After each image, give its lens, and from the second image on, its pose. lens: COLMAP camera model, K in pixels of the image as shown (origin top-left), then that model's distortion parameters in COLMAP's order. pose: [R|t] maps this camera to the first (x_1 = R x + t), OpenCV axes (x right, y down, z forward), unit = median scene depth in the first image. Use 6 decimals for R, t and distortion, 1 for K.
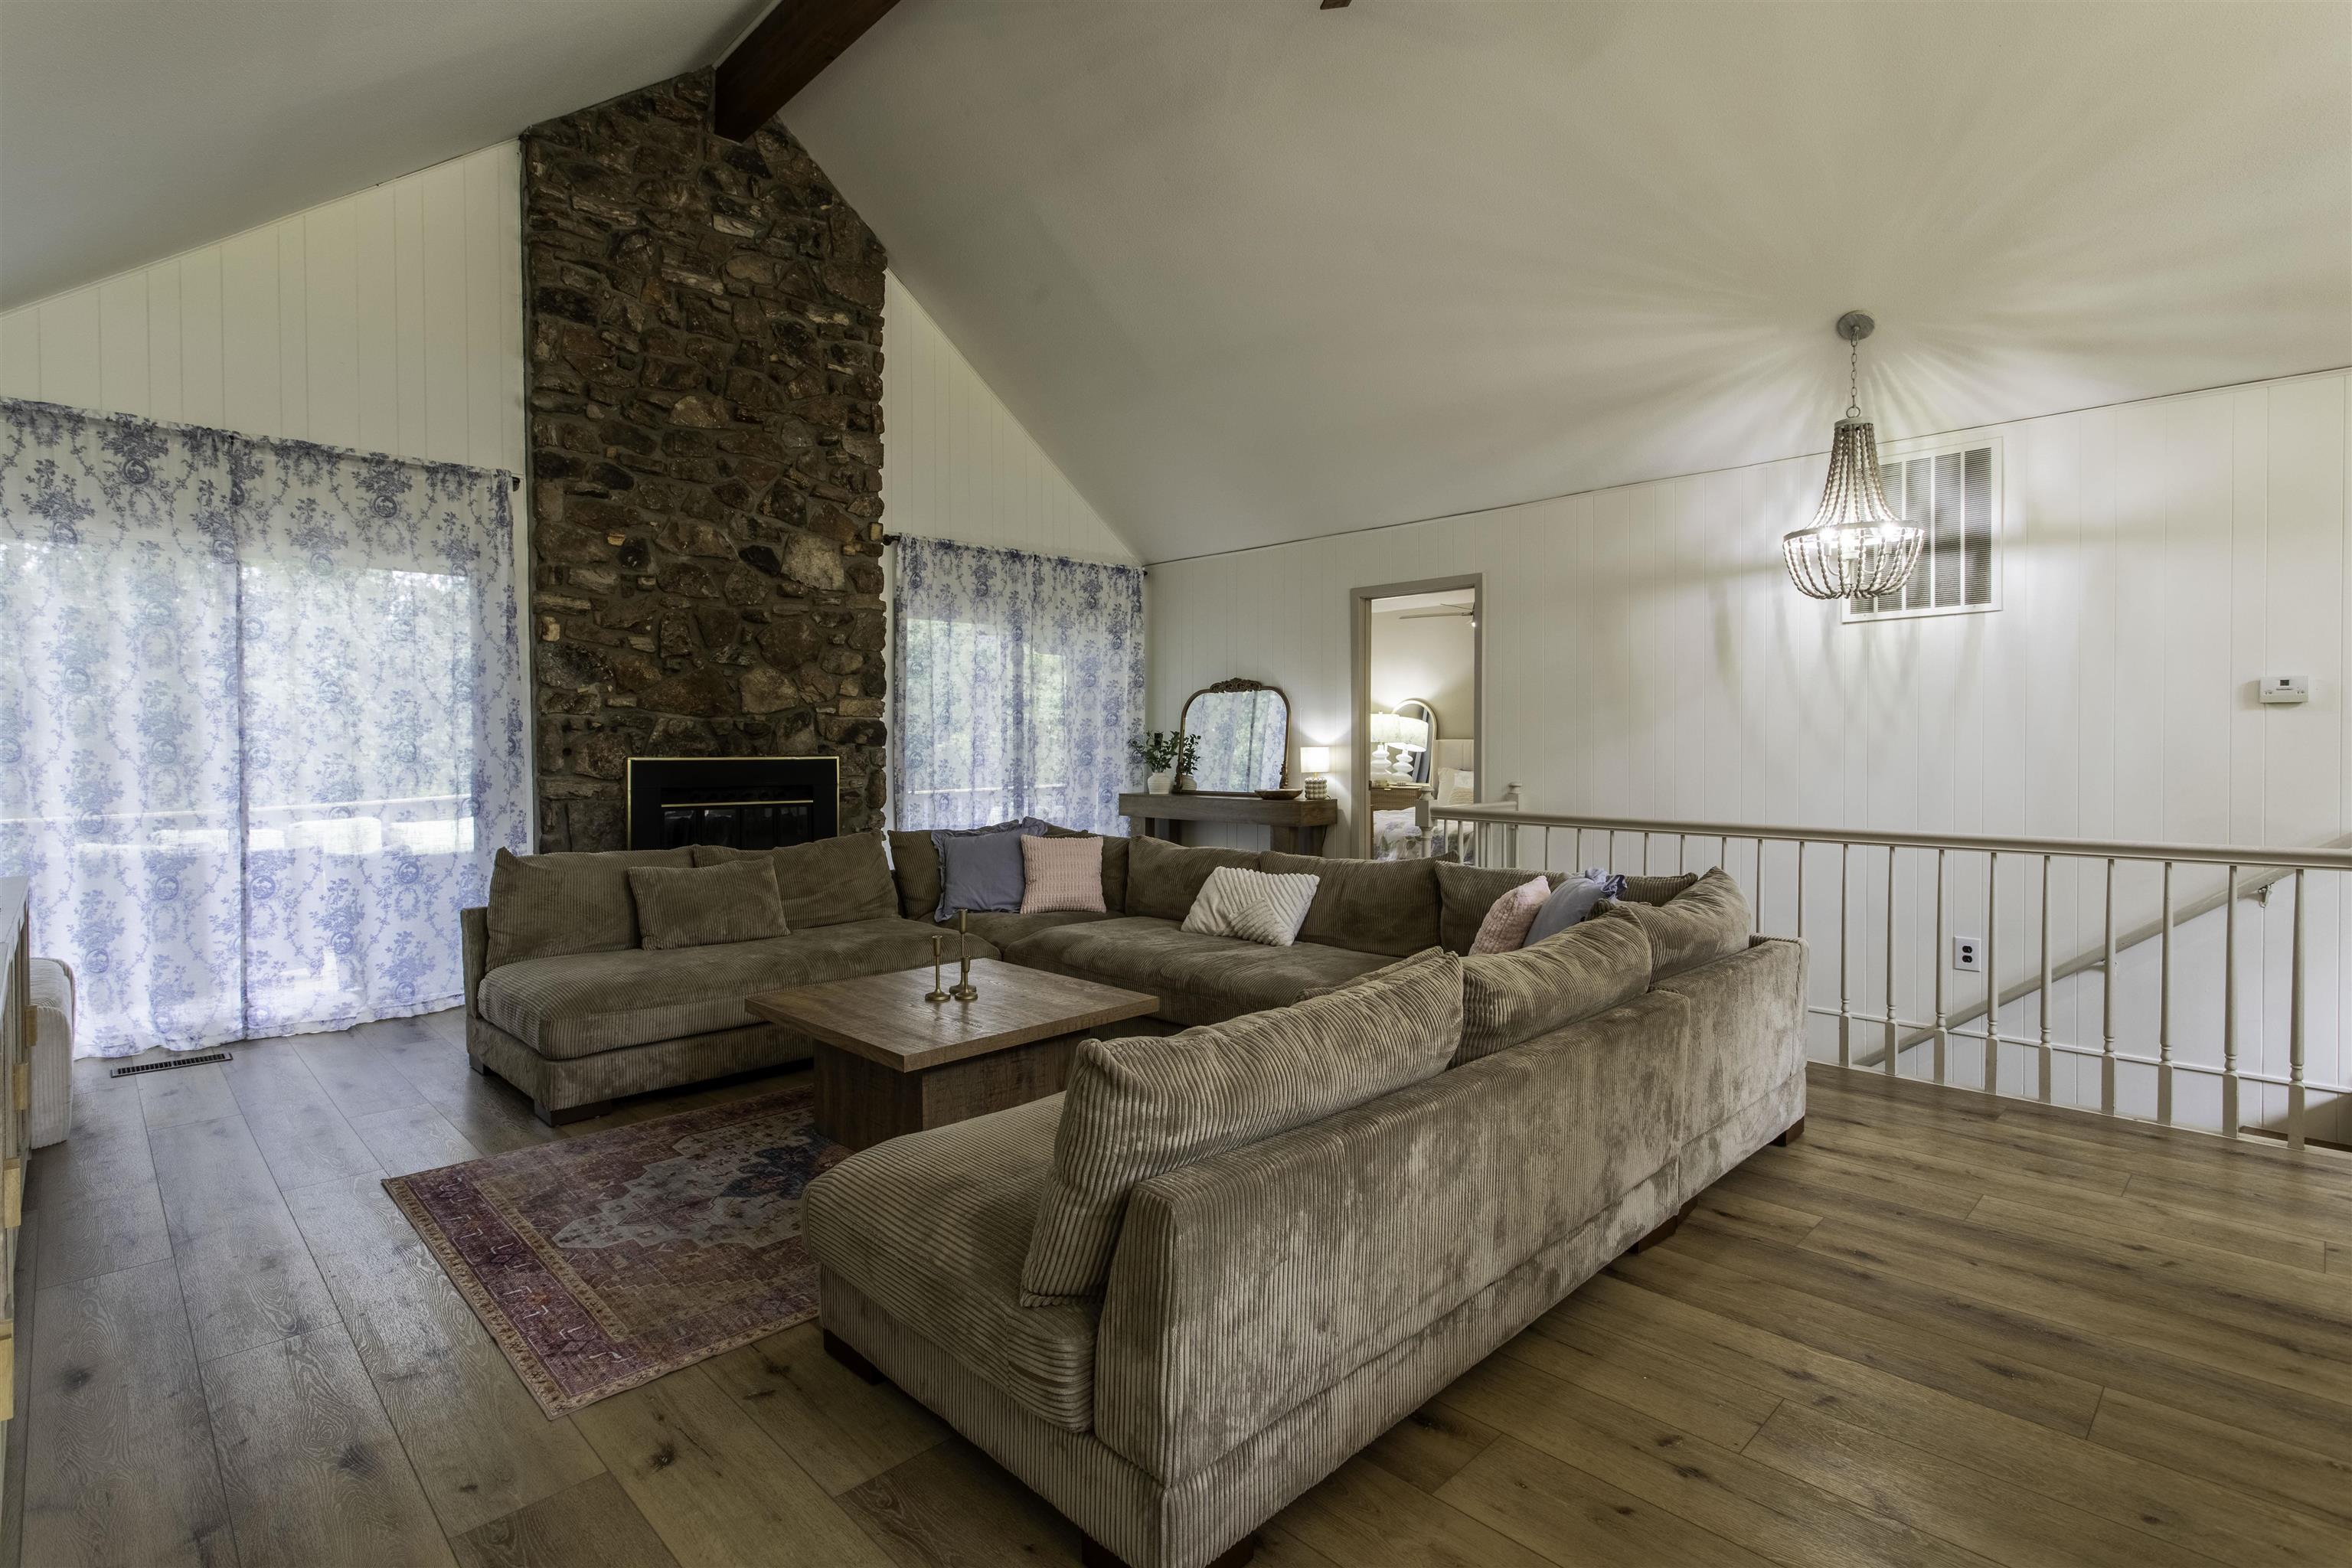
lens RADIAL K [[1137.4, 0, 1188.7], [0, 1137.4, 760.5], [0, 0, 1]] dist [0.000574, 0.000479]
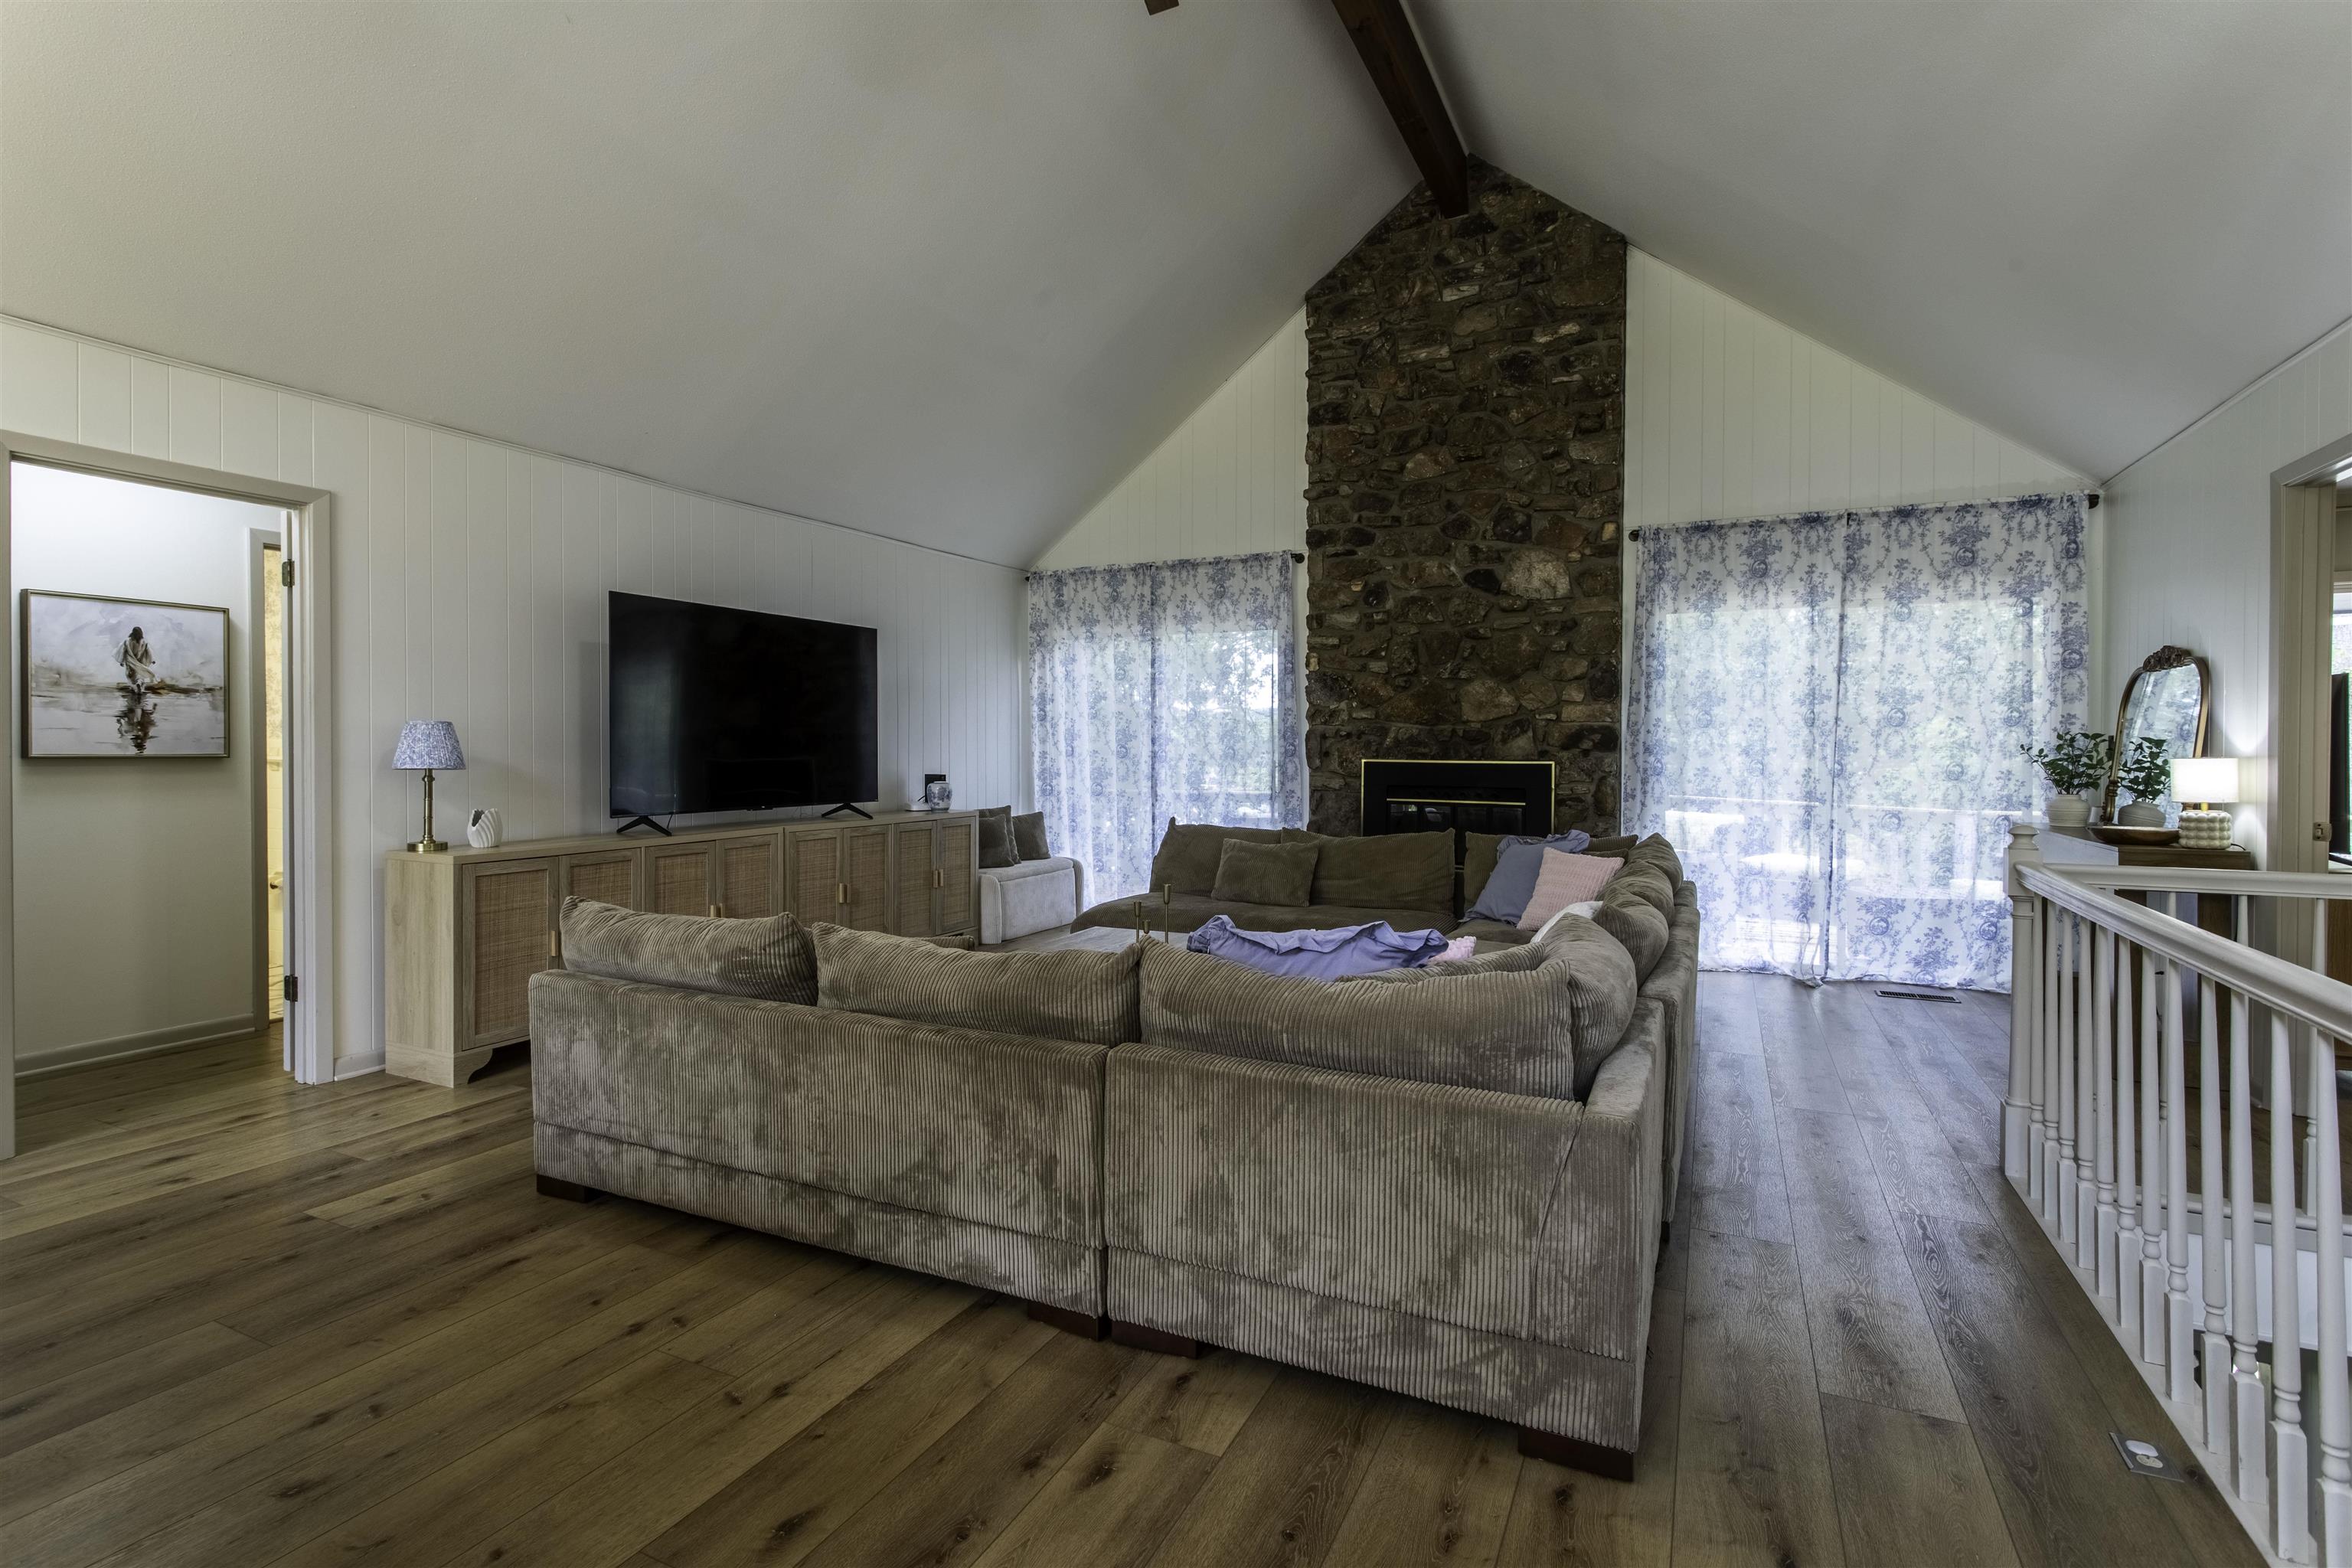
lens RADIAL K [[1109.4, 0, 1162.9], [0, 1109.4, 774.3], [0, 0, 1]] dist [-0.004781, 0.000143]
pose [[0.321028, 0.013520, -0.946973, 0.554140], [-0.025898, 0.999650, 0.005492, 0.012159], [0.946716, 0.022761, 0.321266, 0.376869]]
